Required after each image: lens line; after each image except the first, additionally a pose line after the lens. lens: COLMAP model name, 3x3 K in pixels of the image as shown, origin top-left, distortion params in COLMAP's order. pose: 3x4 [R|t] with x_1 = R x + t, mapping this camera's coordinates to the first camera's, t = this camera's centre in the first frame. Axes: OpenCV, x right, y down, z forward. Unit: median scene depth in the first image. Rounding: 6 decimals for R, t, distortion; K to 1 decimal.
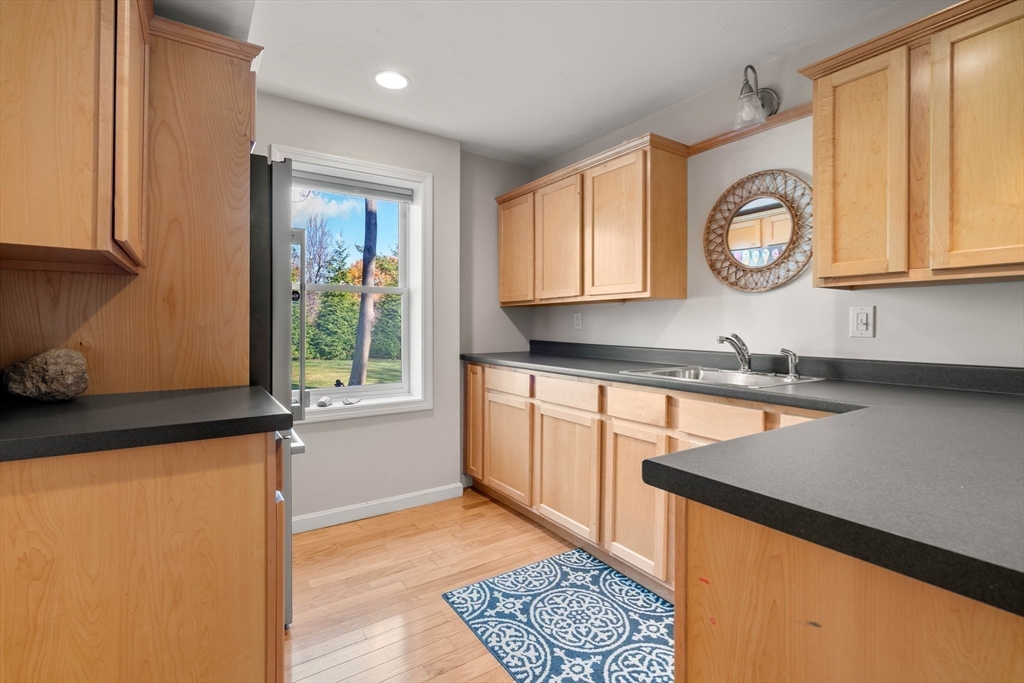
lens RADIAL K [[472.4, 0, 512.0], [0, 472.4, 341.5], [0, 0, 1]] dist [-0.001577, 0.000067]
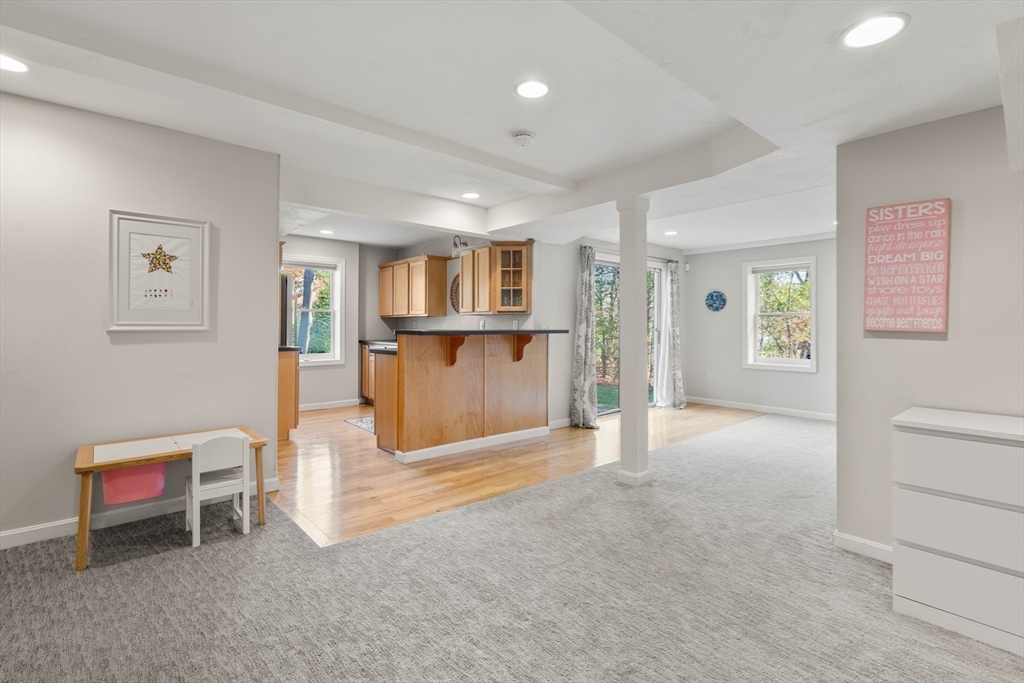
lens RADIAL K [[472.4, 0, 512.0], [0, 472.4, 341.5], [0, 0, 1]] dist [-0.001577, 0.000067]
pose [[0.990835, 0.000925, 0.135075, 0.303605], [0.000422, 0.999951, -0.009941, 0.057024], [-0.135078, 0.009907, 0.990785, -1.280155]]
